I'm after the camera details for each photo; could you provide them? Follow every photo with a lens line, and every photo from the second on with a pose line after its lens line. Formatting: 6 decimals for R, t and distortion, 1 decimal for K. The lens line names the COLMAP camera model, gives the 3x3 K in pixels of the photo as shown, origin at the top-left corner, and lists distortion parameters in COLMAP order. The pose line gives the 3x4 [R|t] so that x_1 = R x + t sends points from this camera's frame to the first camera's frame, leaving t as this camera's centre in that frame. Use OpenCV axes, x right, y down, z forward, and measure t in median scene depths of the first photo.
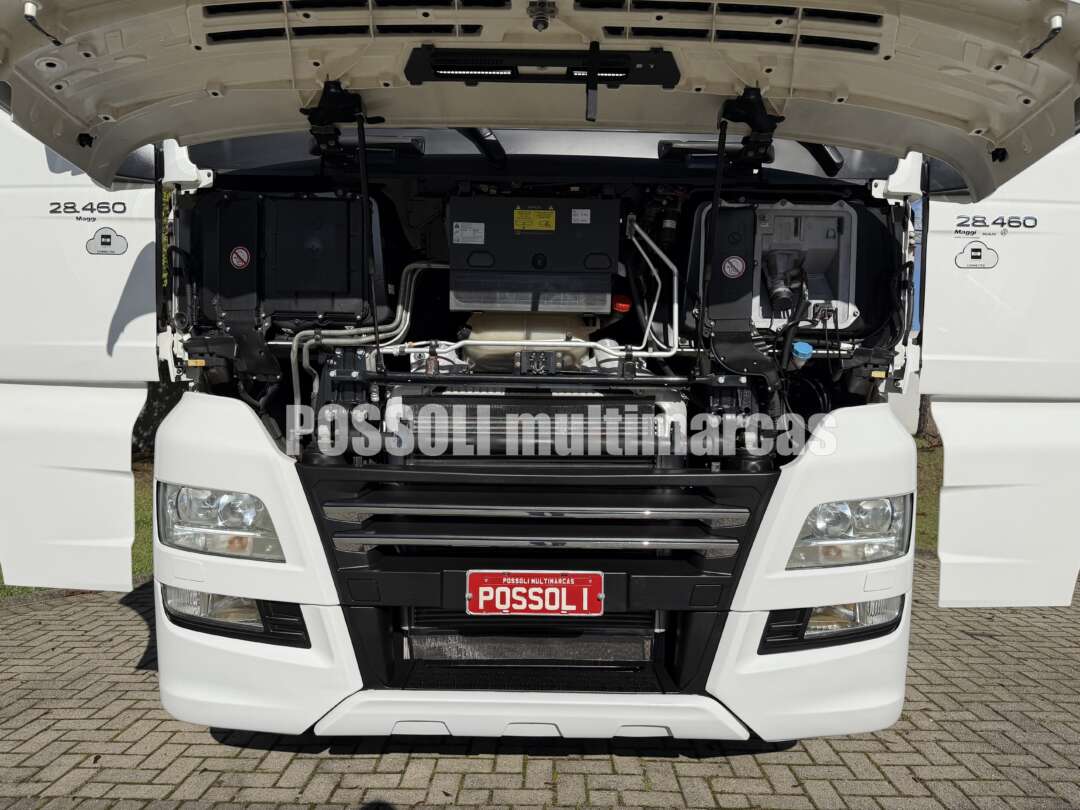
lens RADIAL K [[758.0, 0, 539.8], [0, 758.0, 412.4], [0, 0, 1]] dist [0.015622, -0.017822]
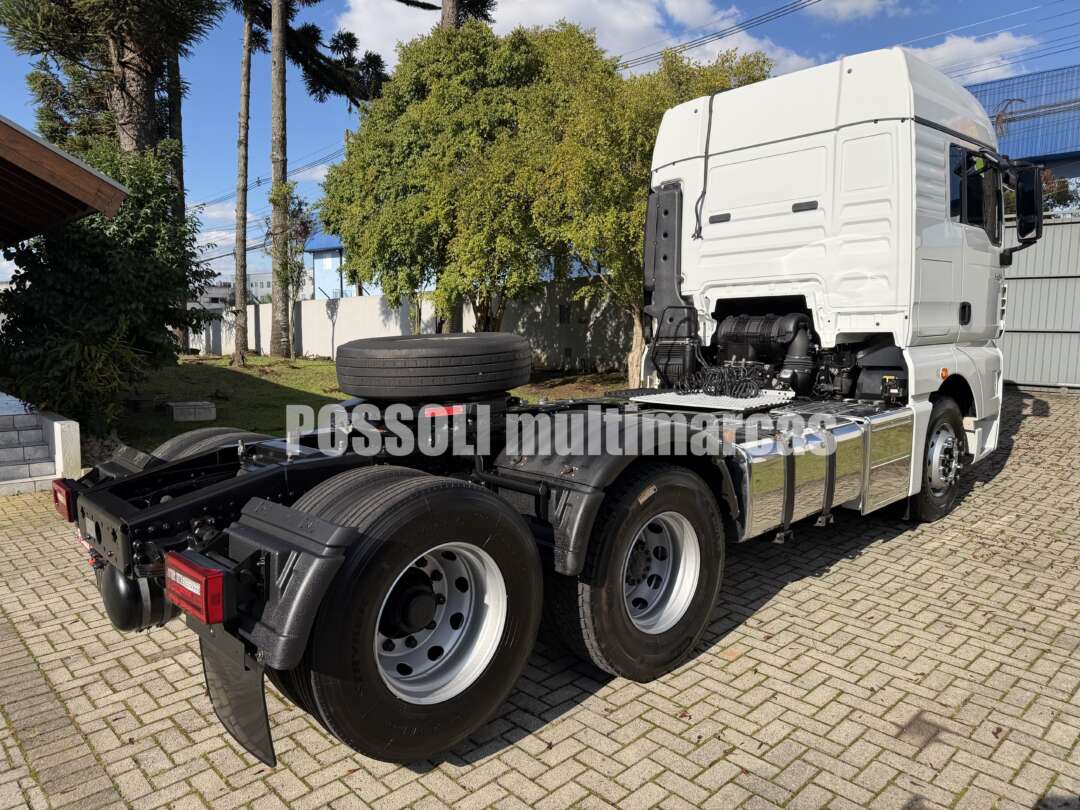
lens RADIAL K [[758.0, 0, 539.8], [0, 758.0, 412.4], [0, 0, 1]] dist [0.015622, -0.017822]
pose [[0.691635, 0.072815, -0.718568, 1.326217], [0.025367, 0.991842, 0.124923, -0.183230], [0.721802, -0.104629, 0.684145, 0.682741]]
